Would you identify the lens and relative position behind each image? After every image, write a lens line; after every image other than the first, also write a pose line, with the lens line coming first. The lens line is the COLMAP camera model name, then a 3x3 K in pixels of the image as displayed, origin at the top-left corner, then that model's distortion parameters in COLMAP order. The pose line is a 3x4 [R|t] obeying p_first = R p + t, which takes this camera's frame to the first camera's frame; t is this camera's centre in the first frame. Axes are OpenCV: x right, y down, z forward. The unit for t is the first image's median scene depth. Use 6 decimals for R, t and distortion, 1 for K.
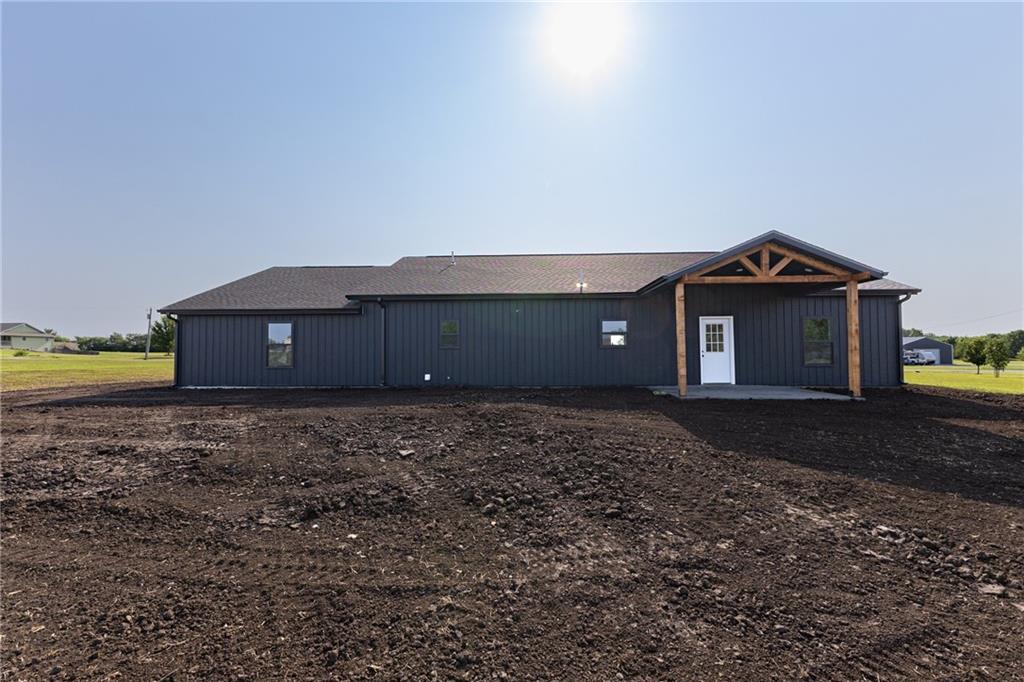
lens RADIAL K [[439.8, 0, 512.0], [0, 439.8, 341.0], [0, 0, 1]] dist [0.014489, -0.000165]
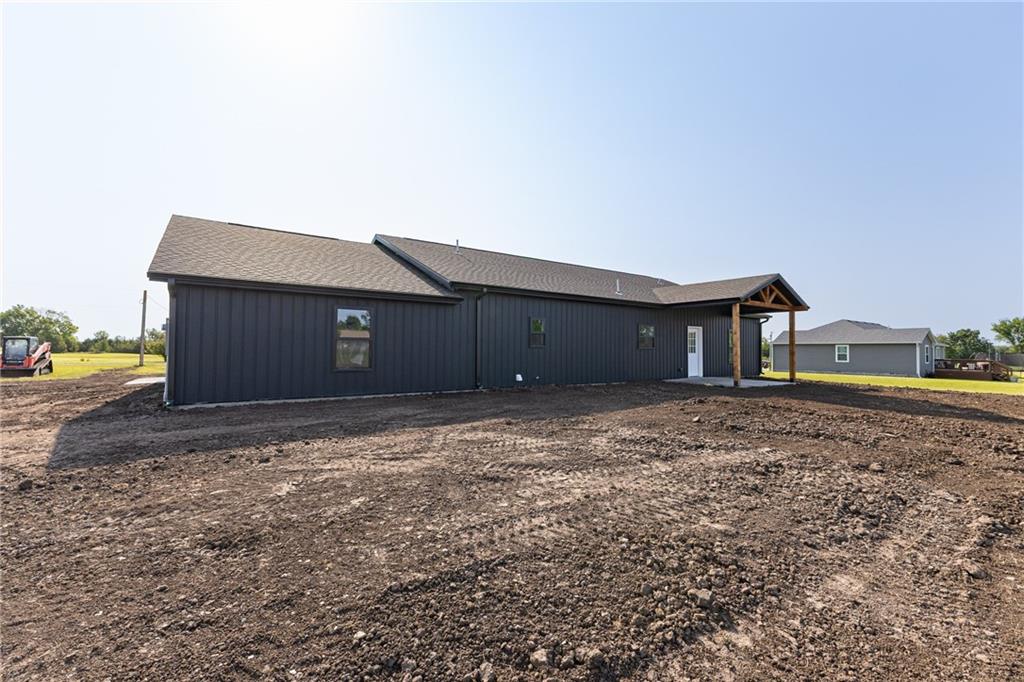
lens RADIAL K [[439.8, 0, 512.0], [0, 439.8, 341.0], [0, 0, 1]] dist [0.014489, -0.000165]
pose [[0.780763, 0.024053, 0.624364, -0.797968], [-0.021515, 0.999701, -0.011607, 0.015363], [-0.624457, -0.004371, 0.781047, 0.280504]]
